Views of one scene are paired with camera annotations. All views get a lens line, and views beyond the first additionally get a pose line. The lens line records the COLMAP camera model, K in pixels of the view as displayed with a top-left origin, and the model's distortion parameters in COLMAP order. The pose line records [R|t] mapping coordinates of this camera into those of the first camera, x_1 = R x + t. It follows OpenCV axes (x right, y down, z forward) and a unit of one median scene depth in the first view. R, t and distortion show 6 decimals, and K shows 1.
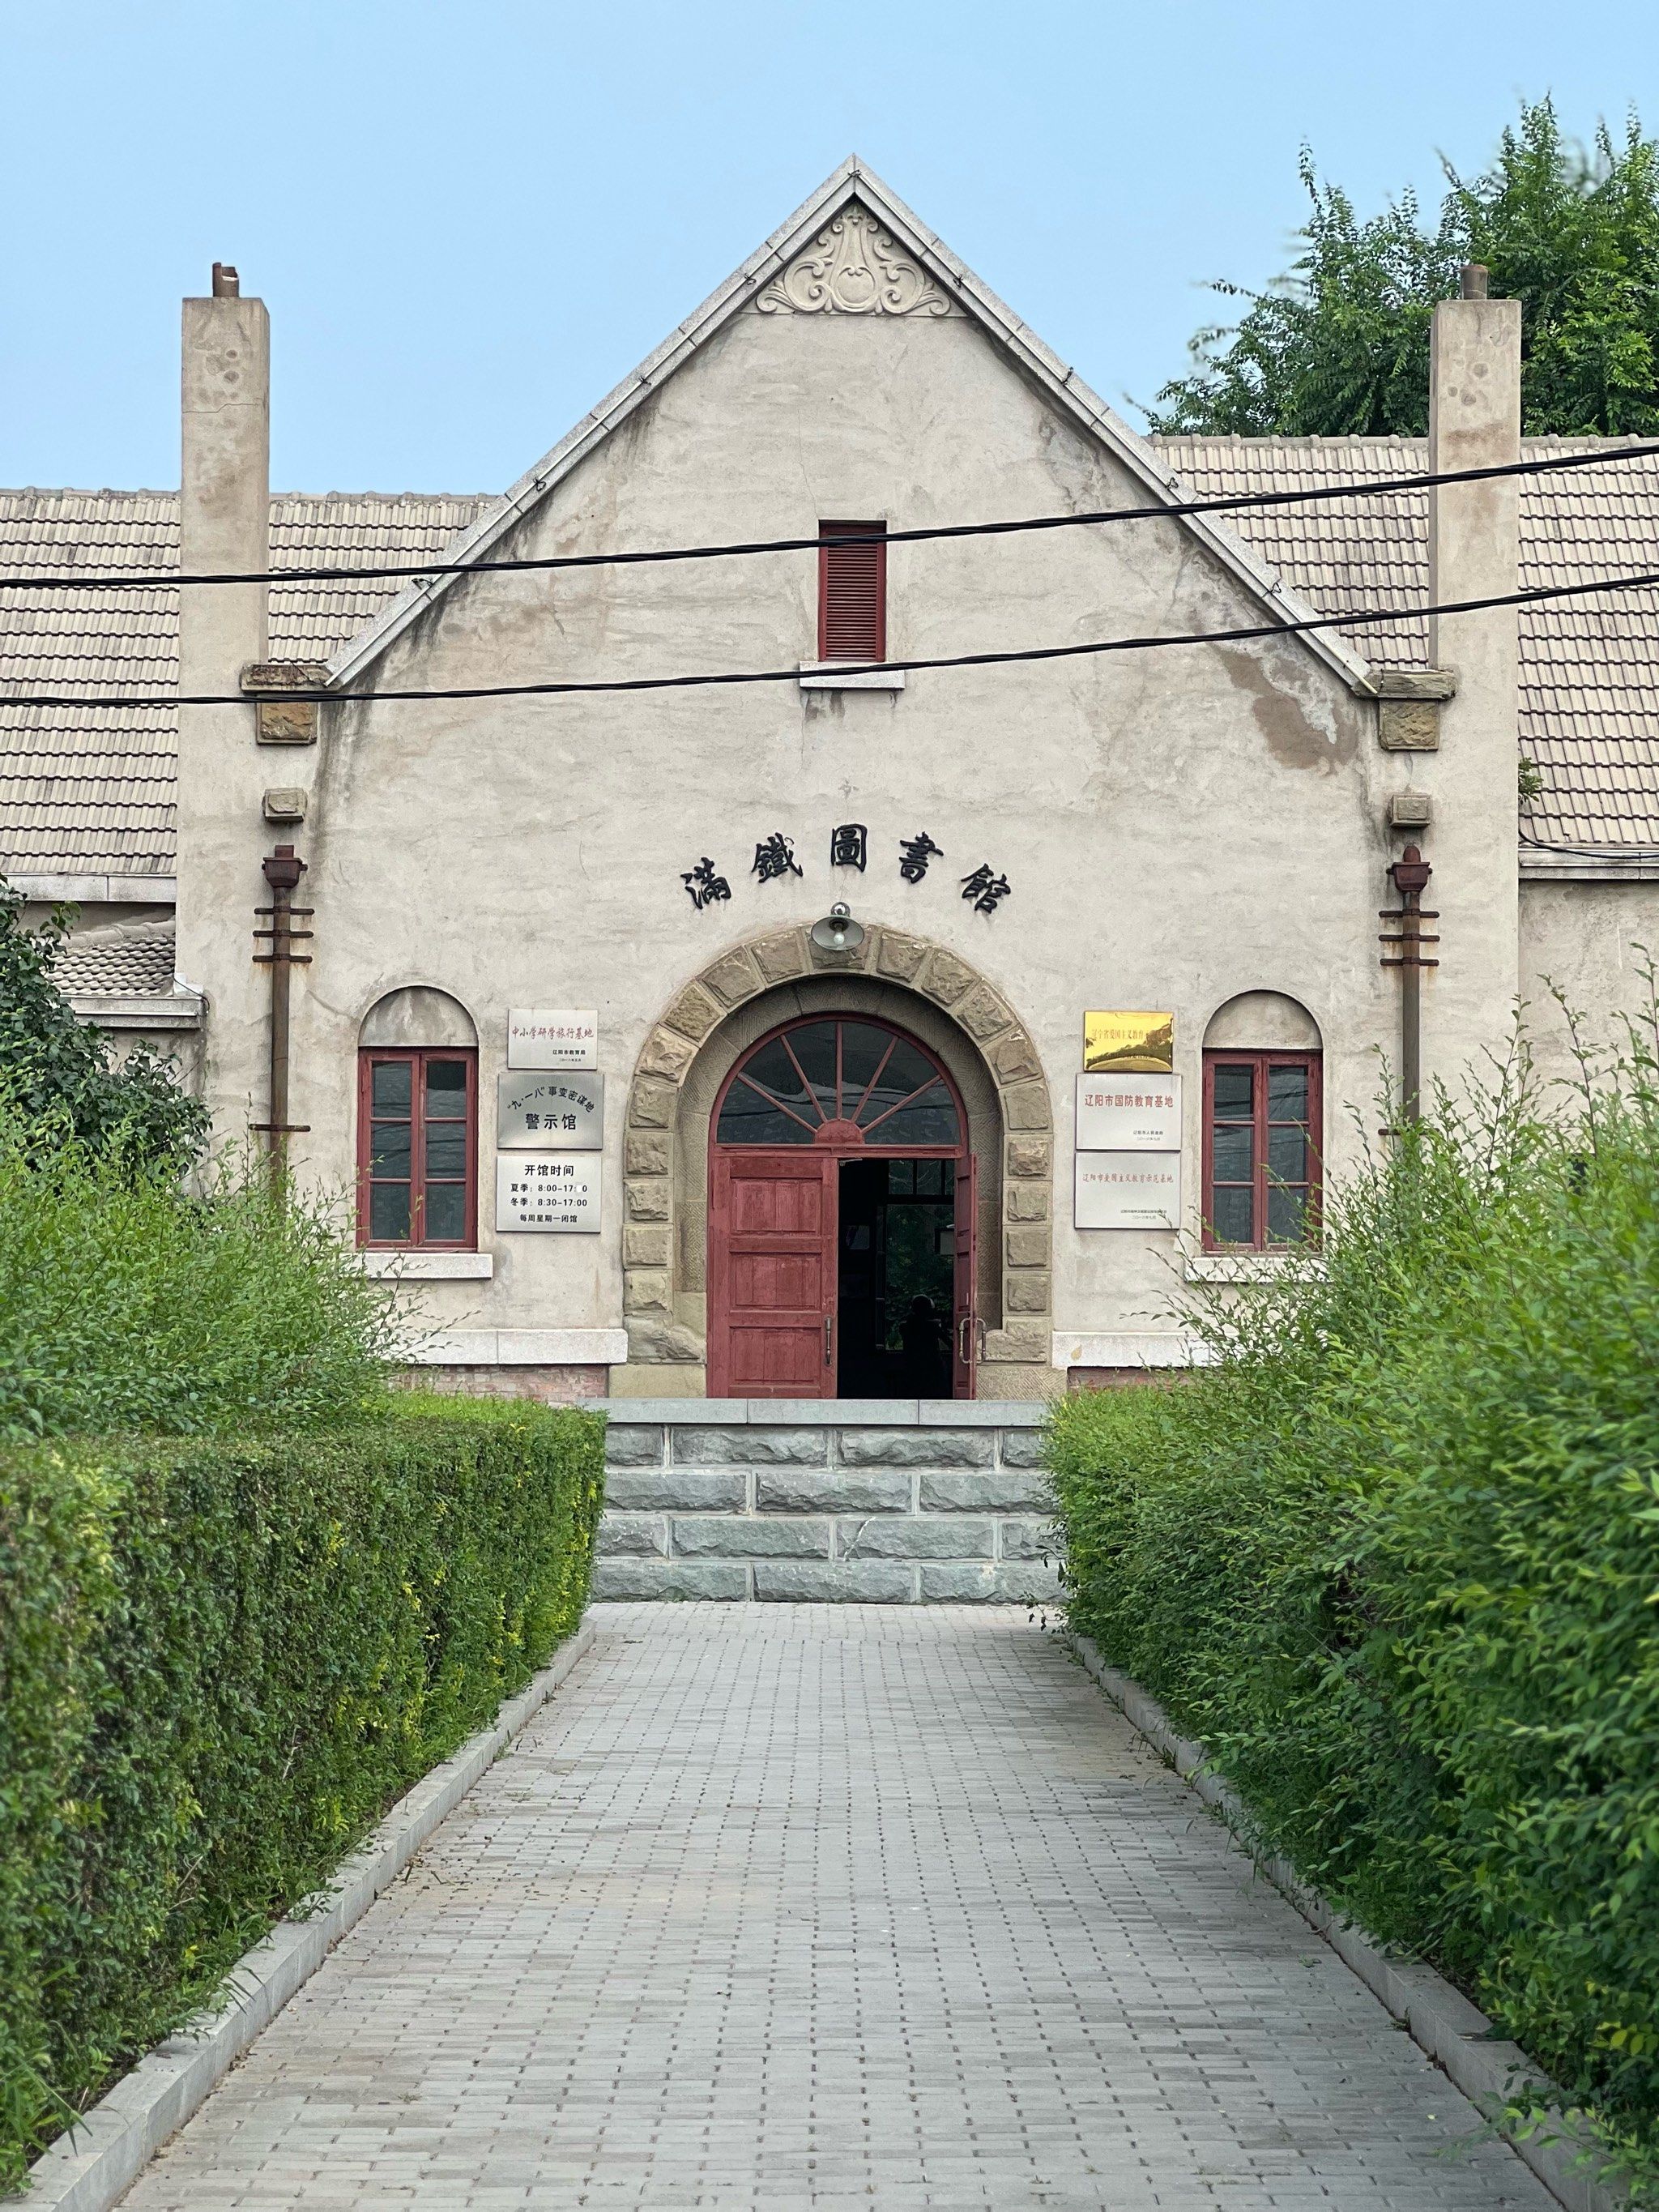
lens RADIAL K [[4903.4, 0, 830.0], [0, 4903.4, 1110.3], [0, 0, 1]] dist [-0.166878, 0.000000]
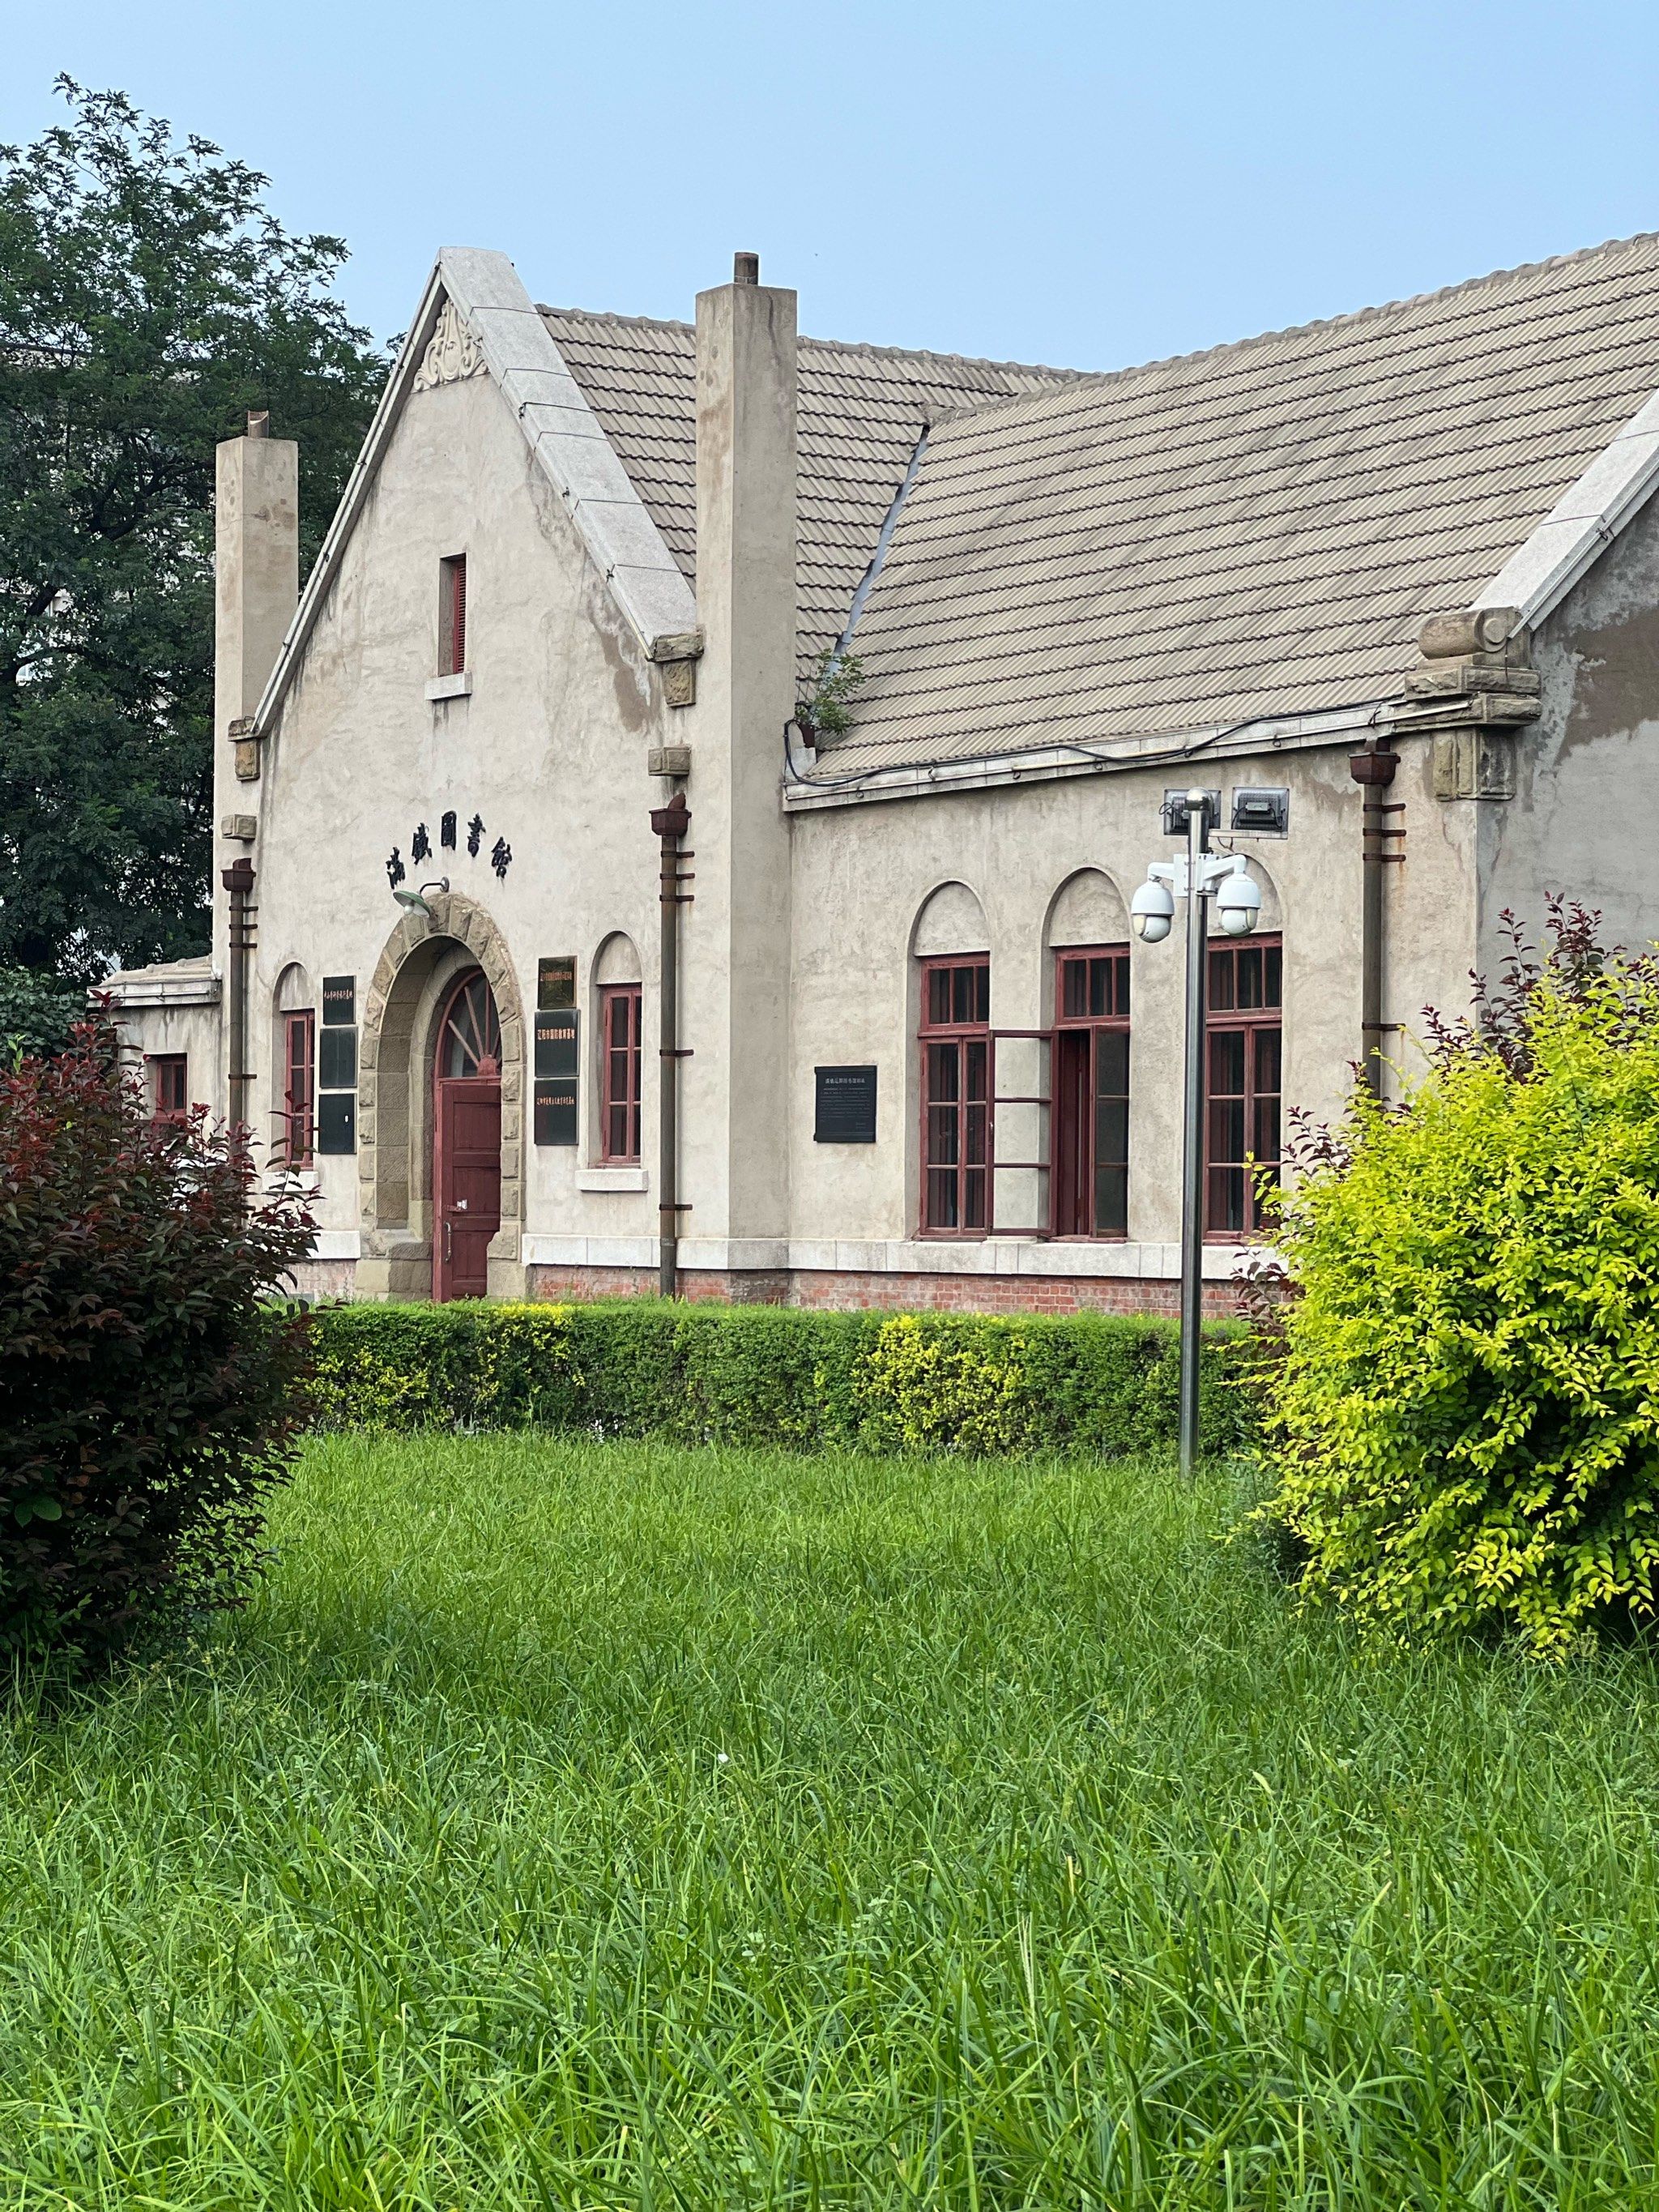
lens RADIAL K [[4903.4, 0, 829.1], [0, 4903.4, 1107.9], [0, 0, 1]] dist [-0.166878, 0.000000]
pose [[0.537714, -0.021337, -0.842857, 1.062418], [0.032814, 0.999452, -0.004367, 0.022580], [0.842488, -0.025309, 0.538120, 0.432154]]
